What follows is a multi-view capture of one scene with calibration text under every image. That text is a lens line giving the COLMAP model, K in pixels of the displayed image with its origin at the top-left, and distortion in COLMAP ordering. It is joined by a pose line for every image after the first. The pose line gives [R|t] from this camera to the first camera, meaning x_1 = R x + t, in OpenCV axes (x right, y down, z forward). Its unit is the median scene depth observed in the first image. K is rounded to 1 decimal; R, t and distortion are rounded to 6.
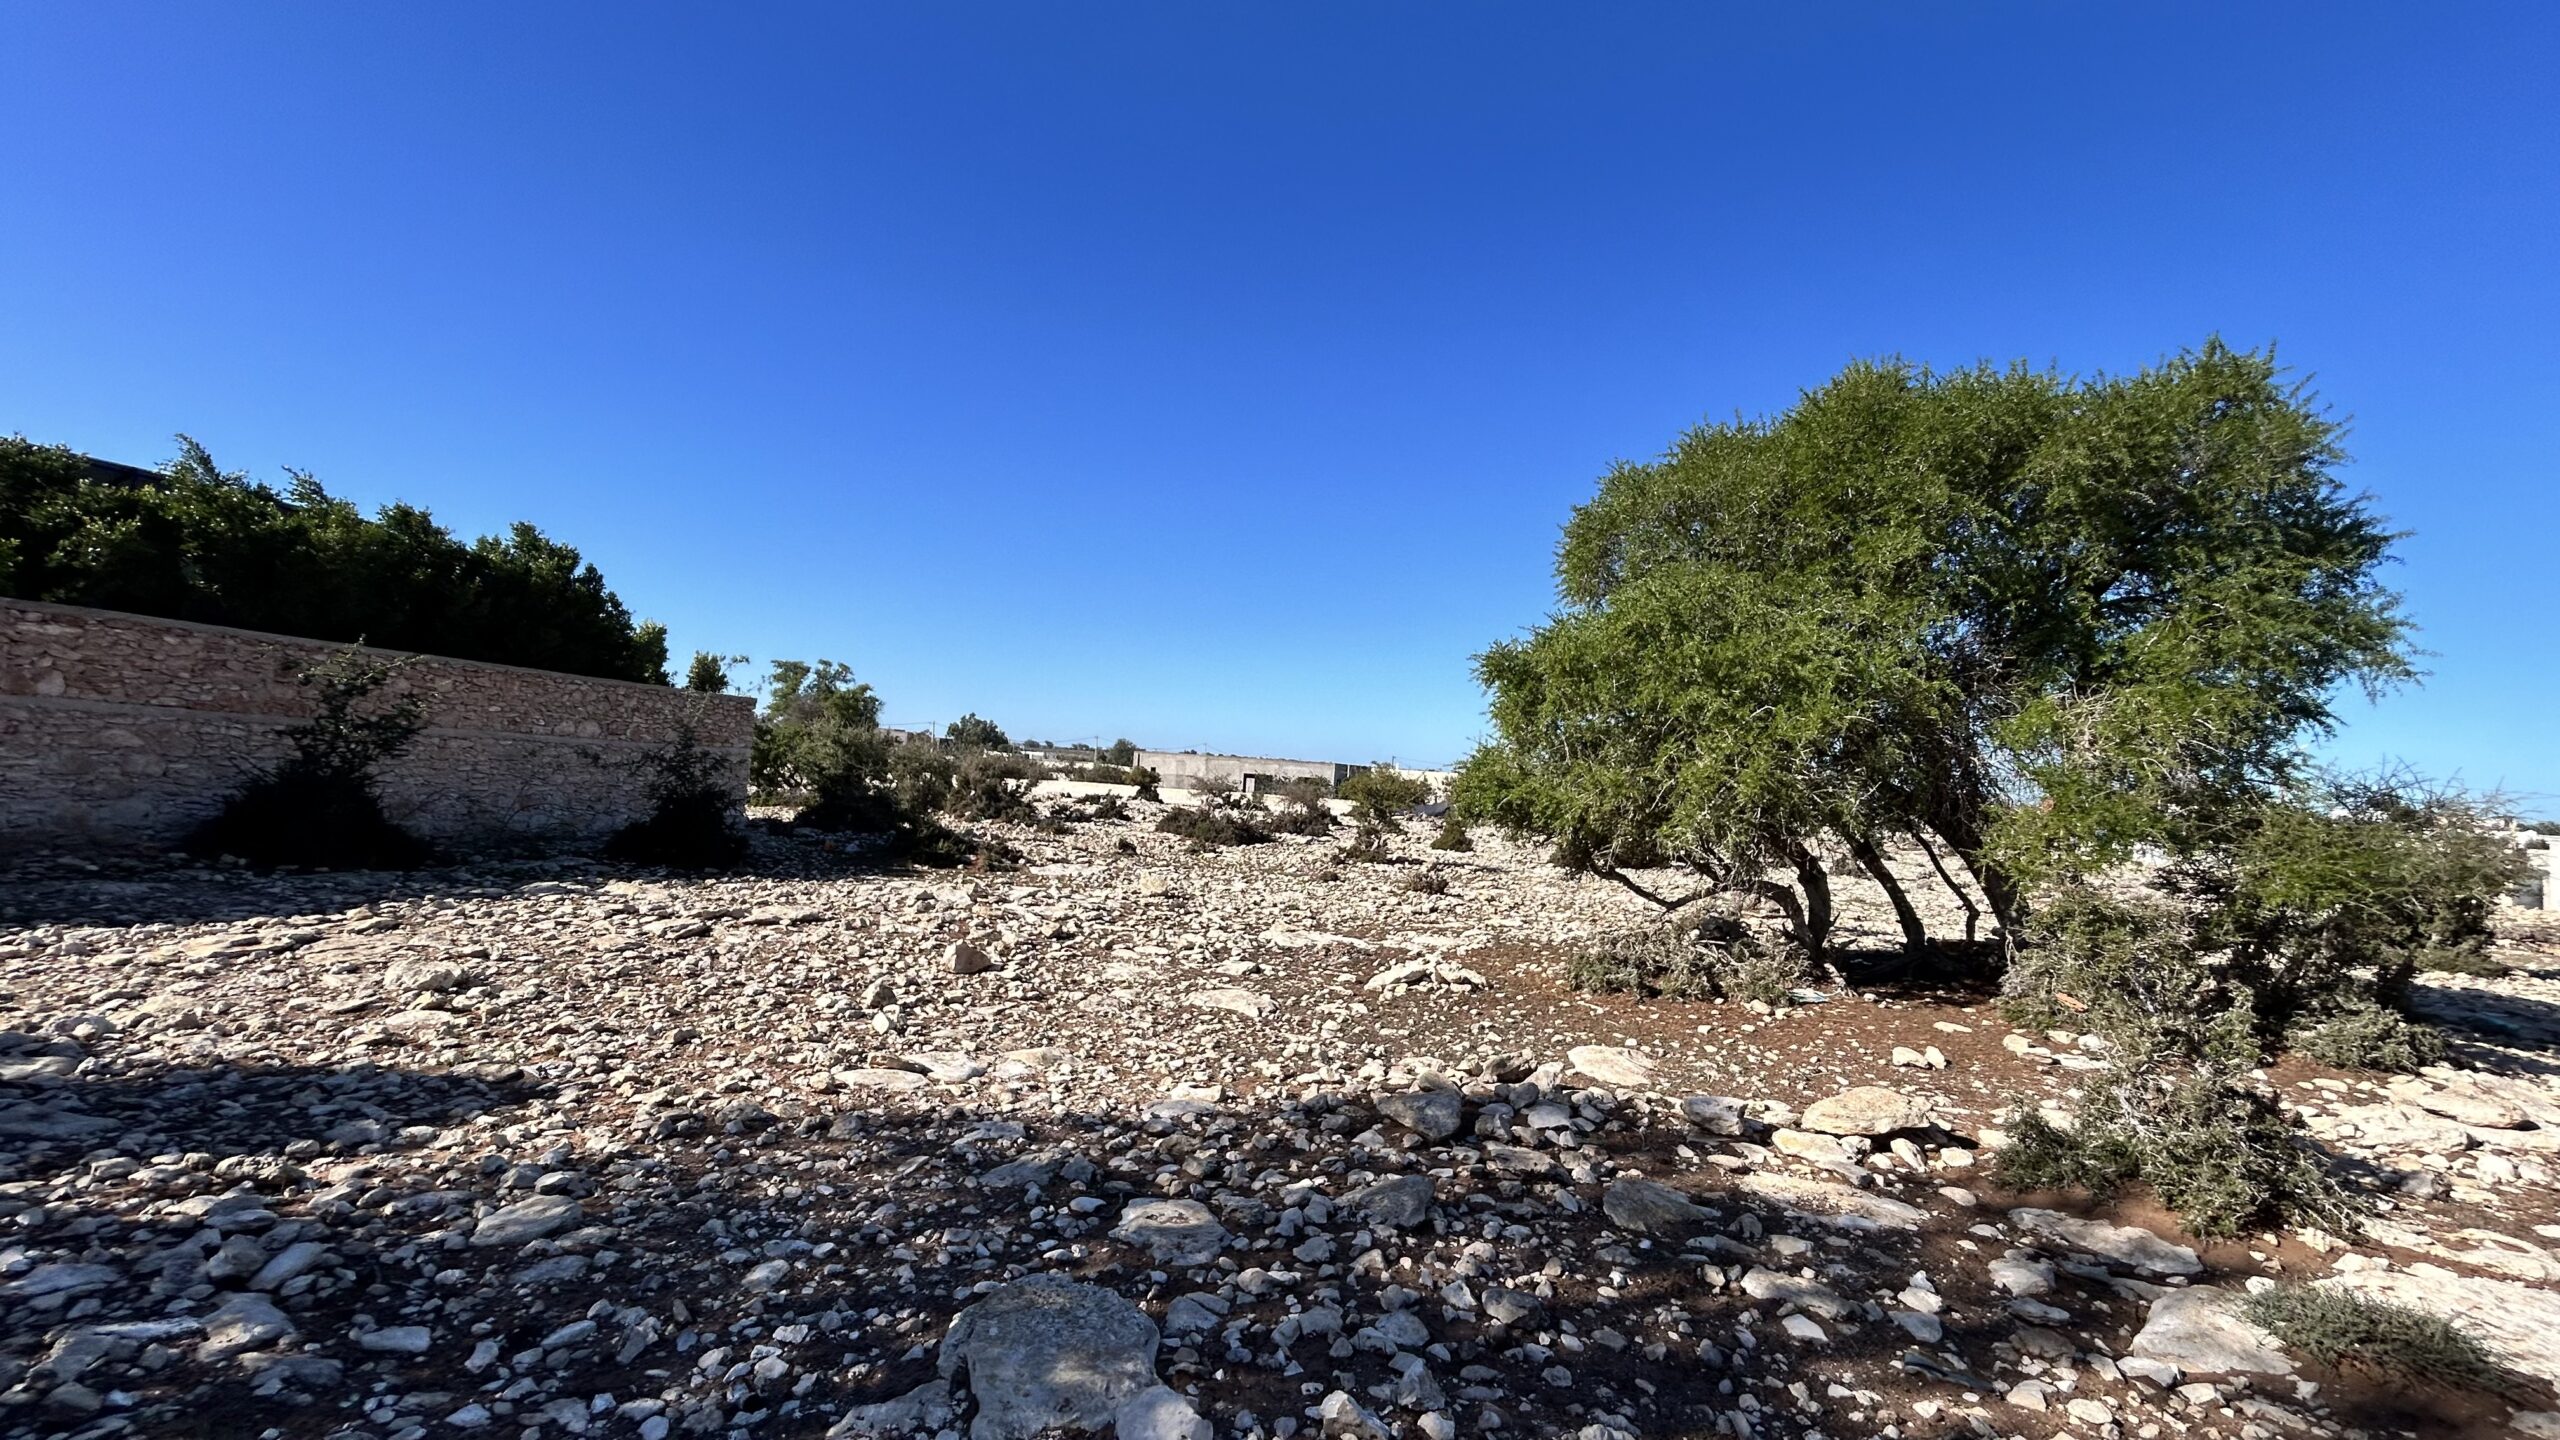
lens RADIAL K [[1057.0, 0, 1282.7], [0, 1057.0, 707.7], [0, 0, 1]] dist [0.012710, 0.000144]
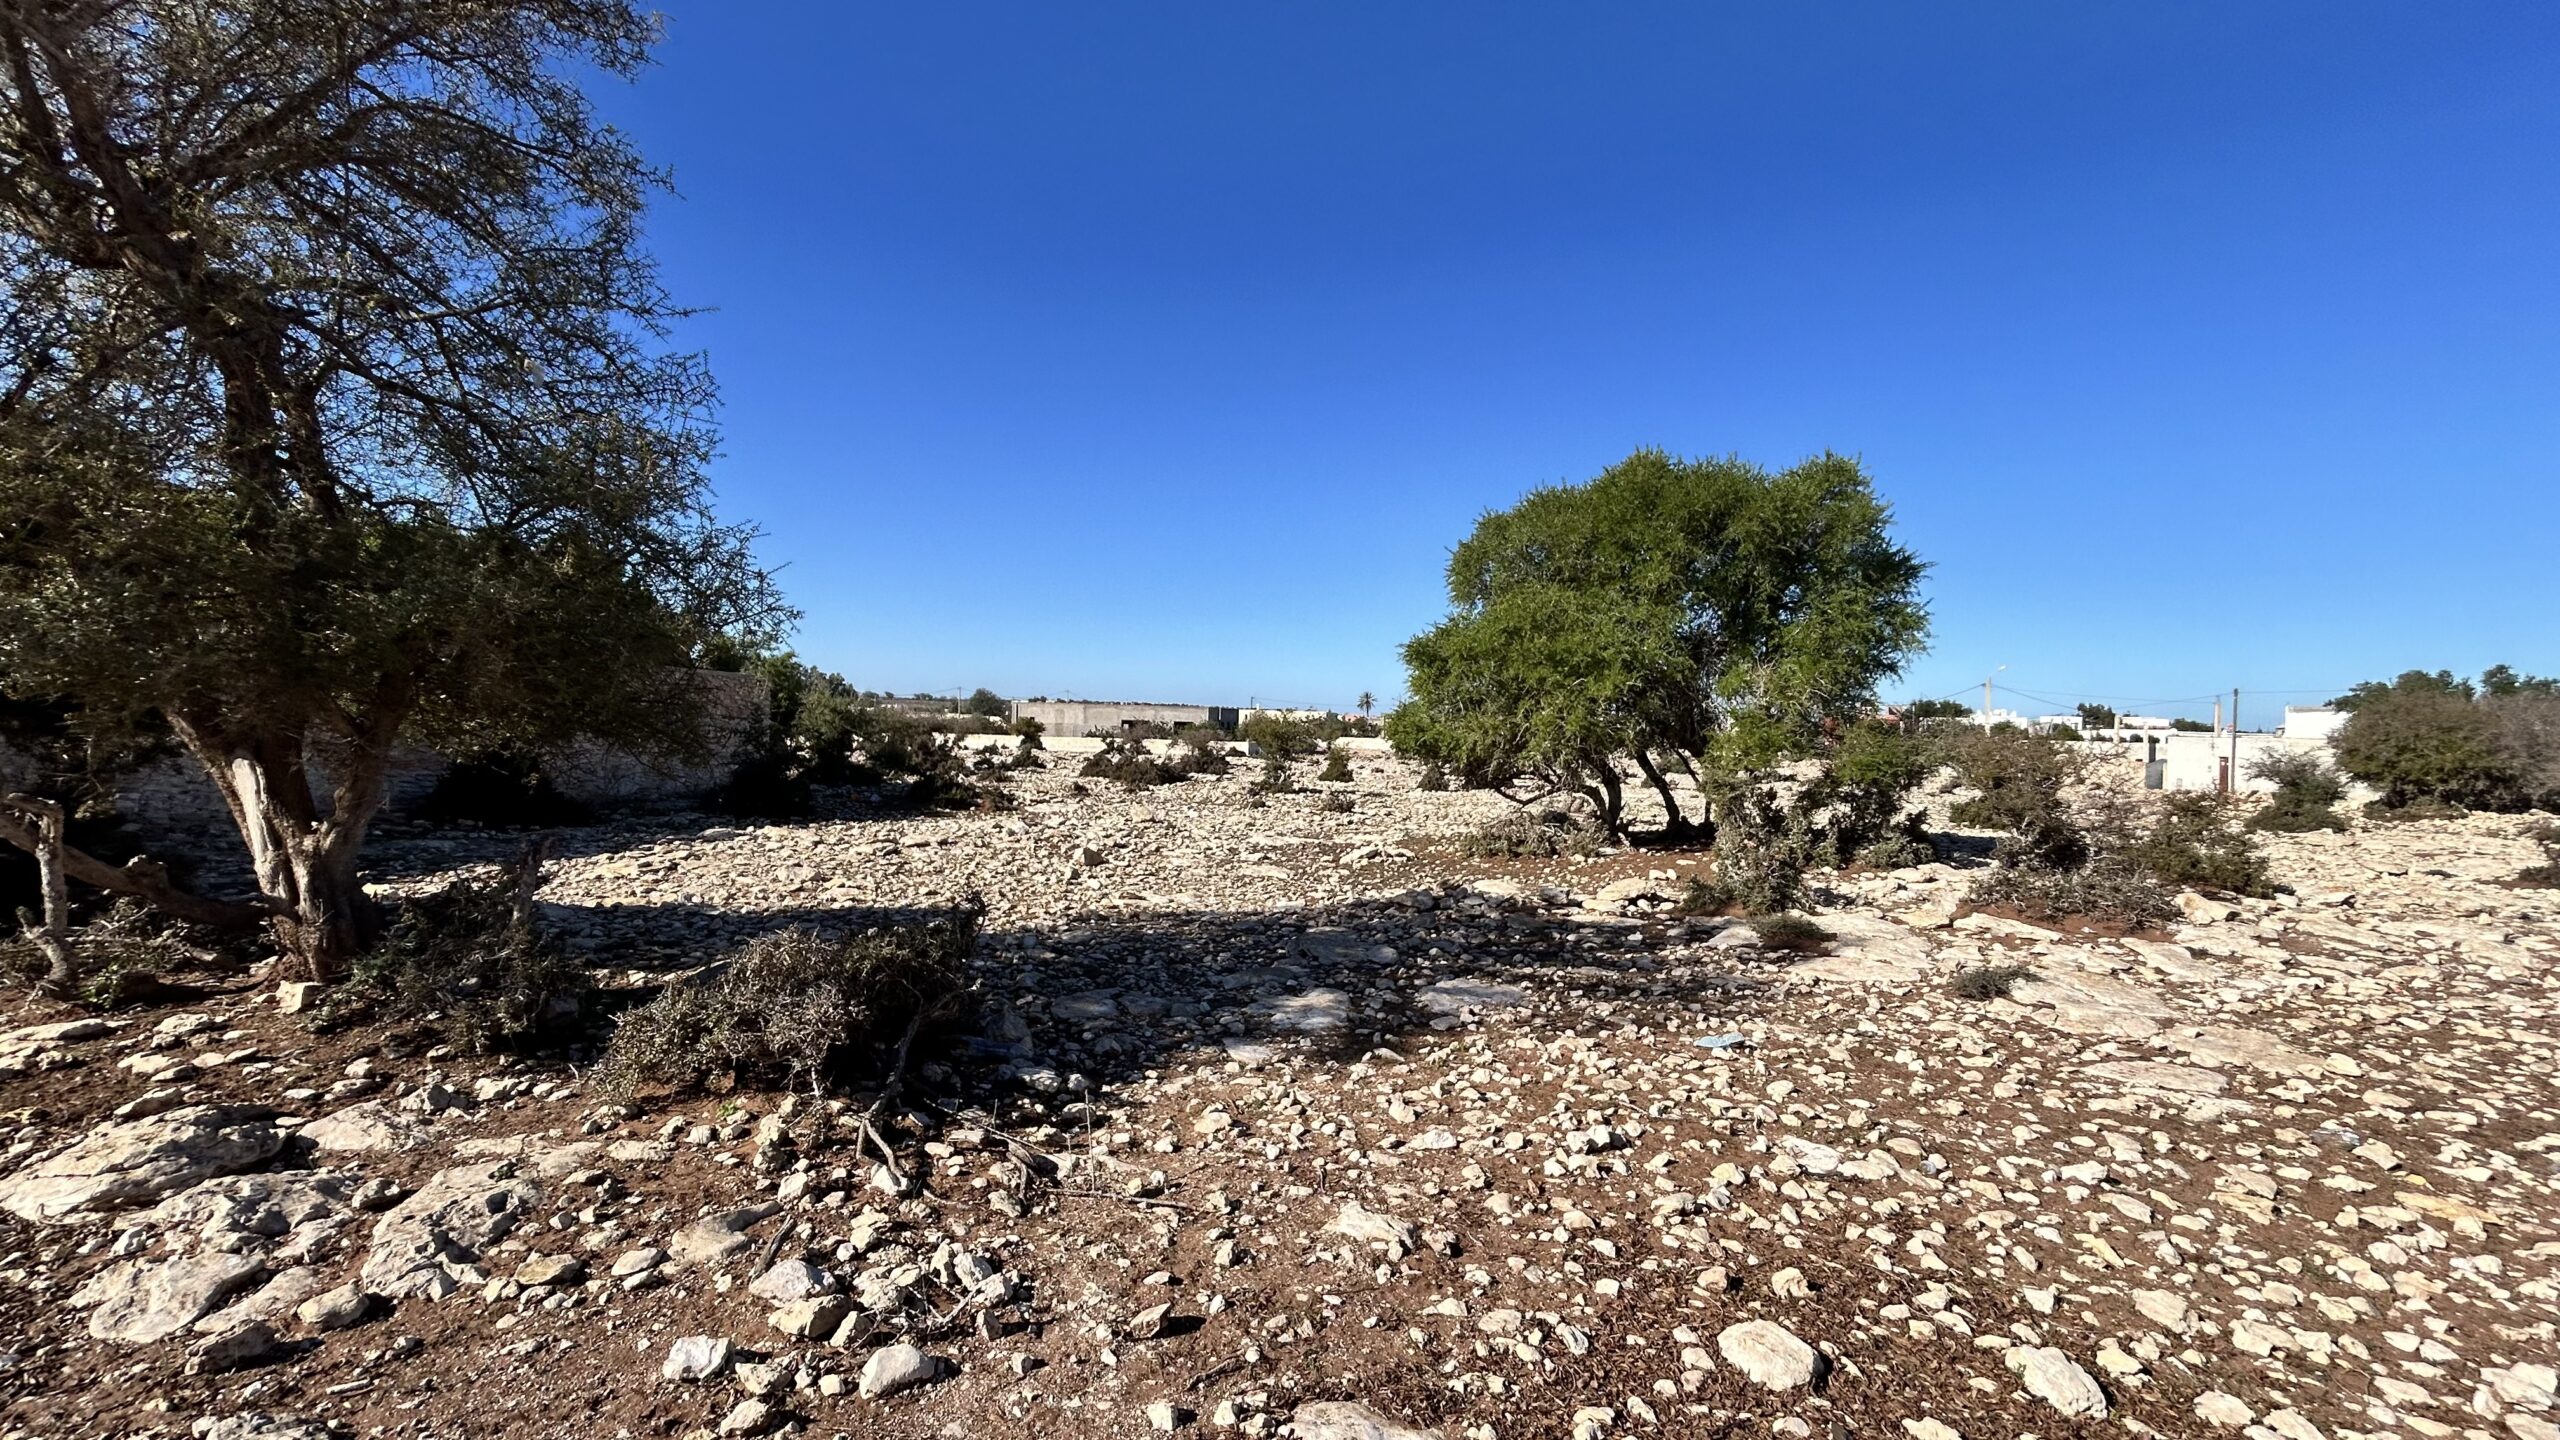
lens RADIAL K [[1055.5, 0, 1280.0], [0, 1055.5, 720.0], [0, 0, 1]] dist [0.000006, 0.000007]
pose [[0.989752, -0.036119, 0.138155, -0.213044], [0.026701, 0.997230, 0.069429, -0.055139], [-0.140280, -0.065028, 0.987974, -0.502916]]
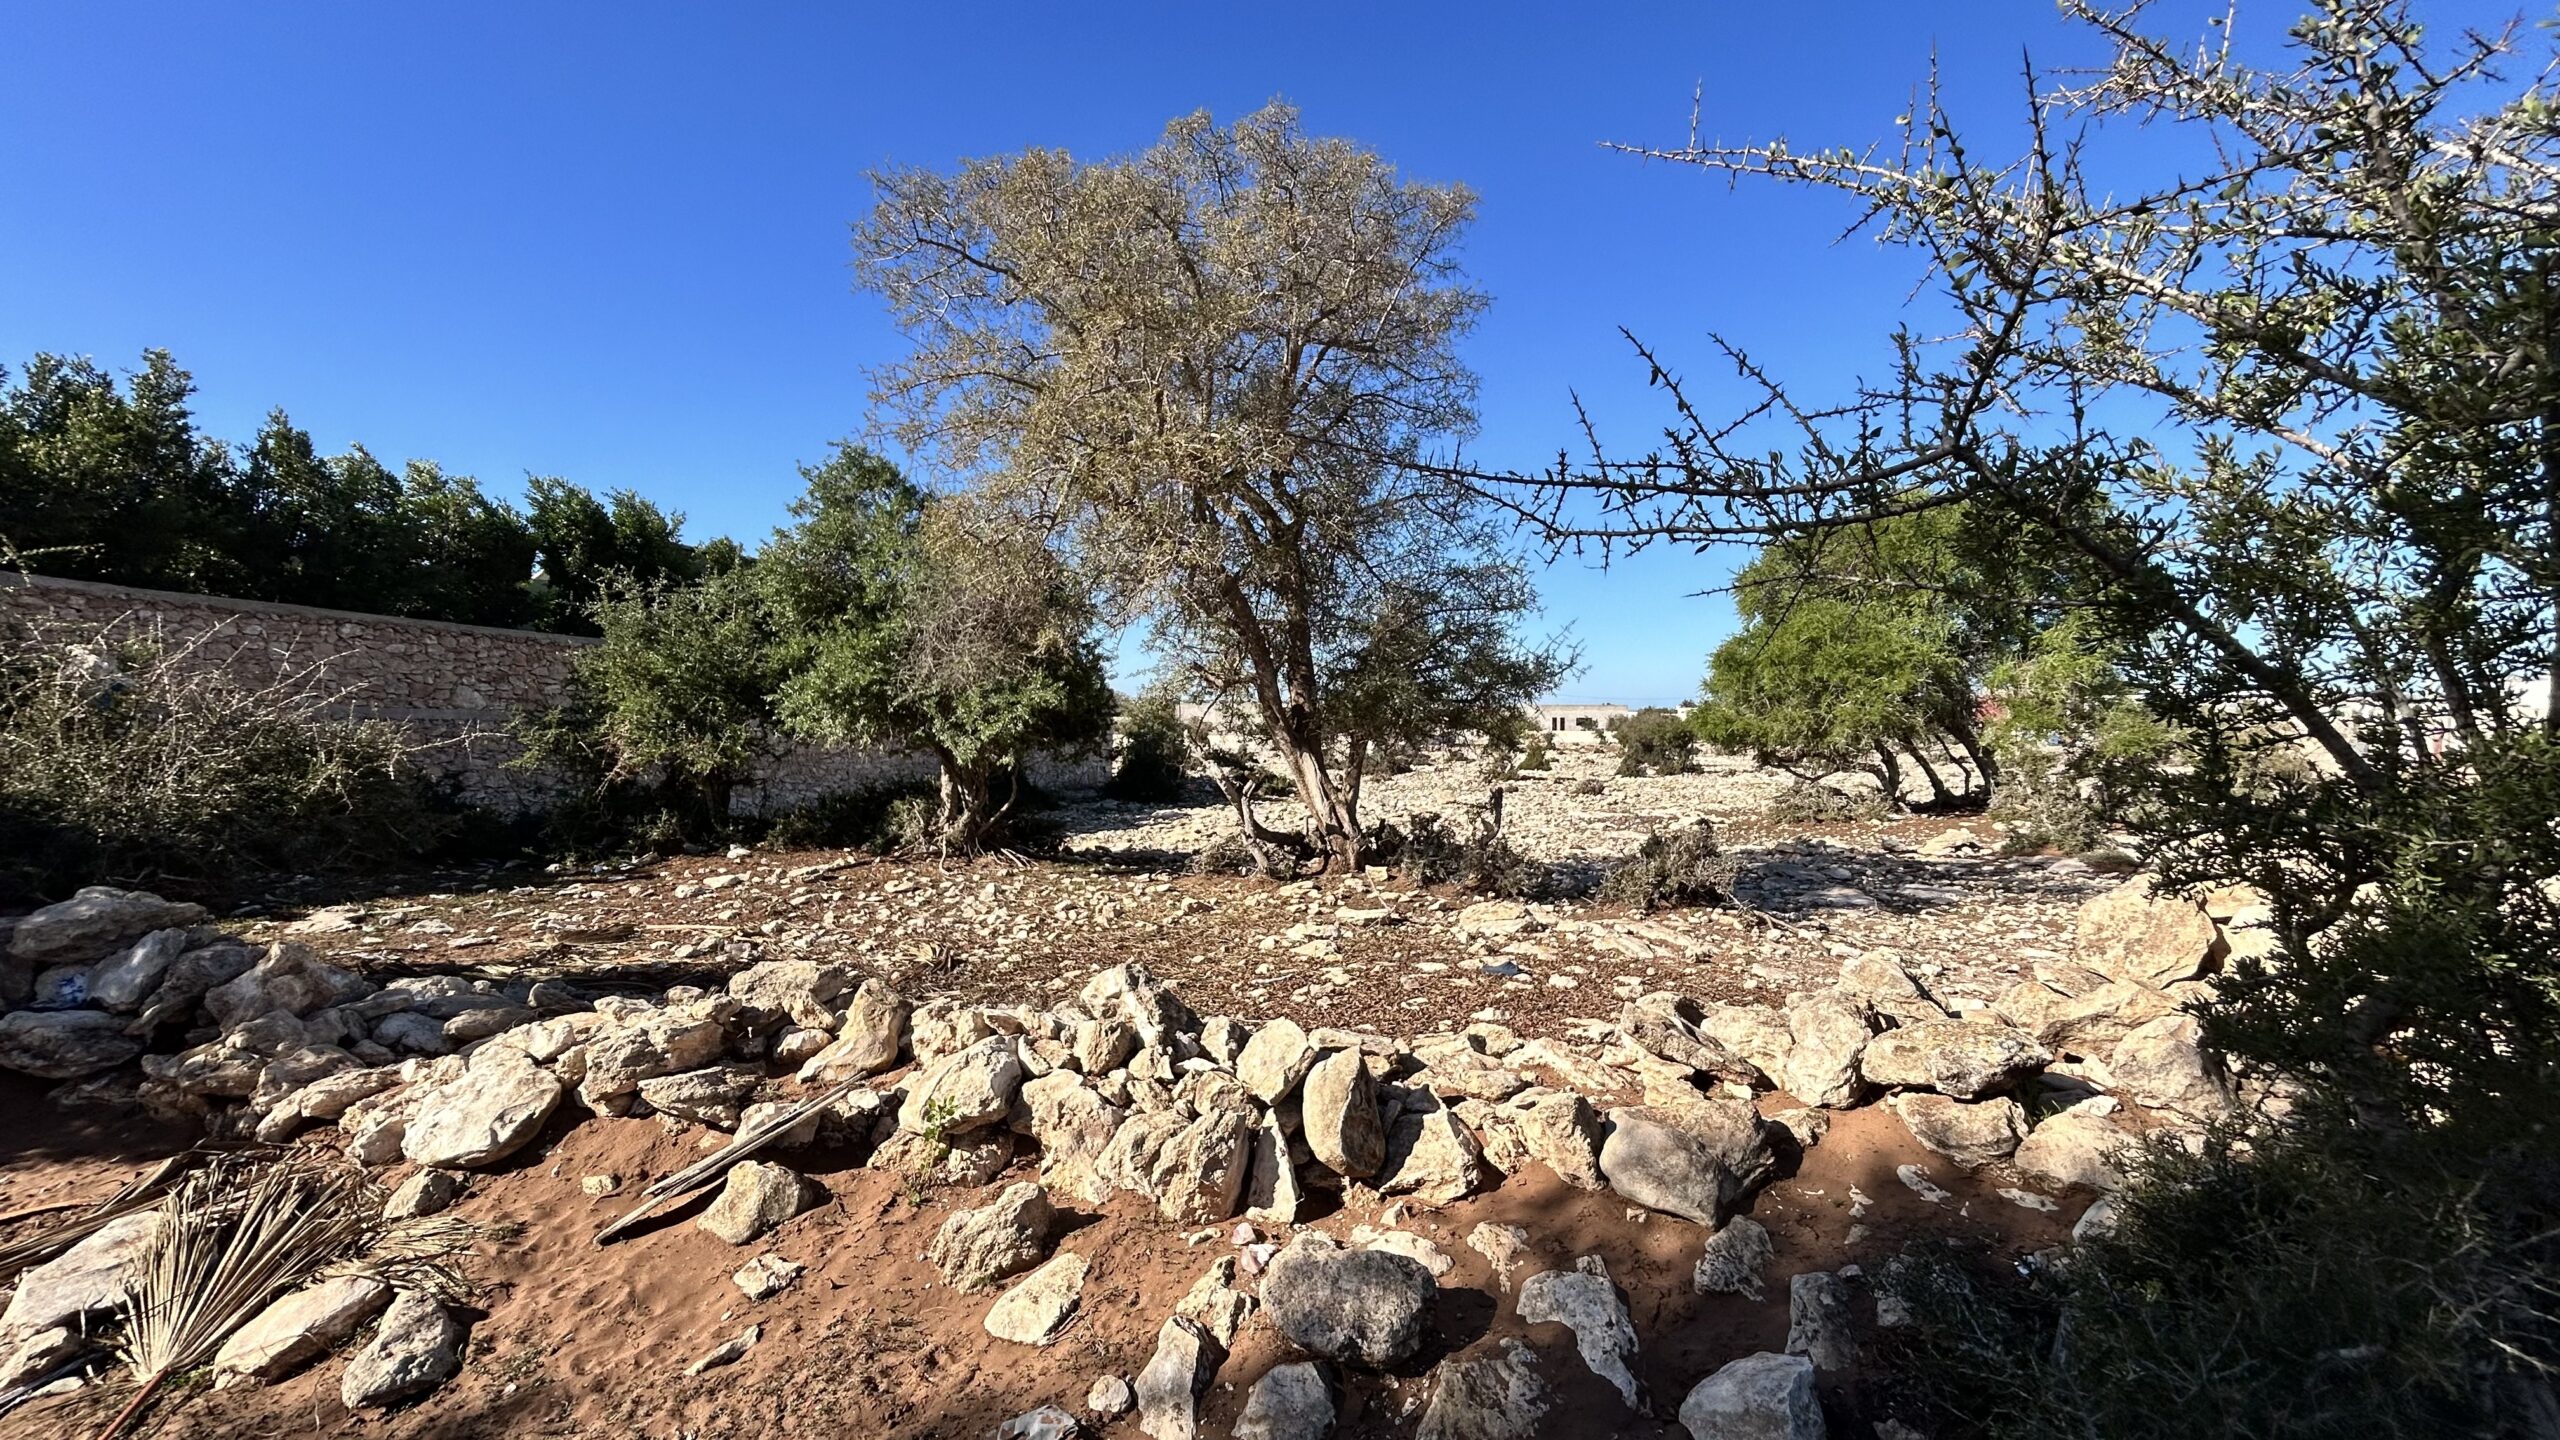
lens RADIAL K [[1043.3, 0, 1280.1], [0, 1043.3, 712.5], [0, 0, 1]] dist [-0.000135, -0.000027]
pose [[0.997595, -0.062054, 0.030889, -0.685757], [0.060107, 0.996361, 0.060427, -0.110525], [-0.034527, -0.058425, 0.997695, -0.880943]]
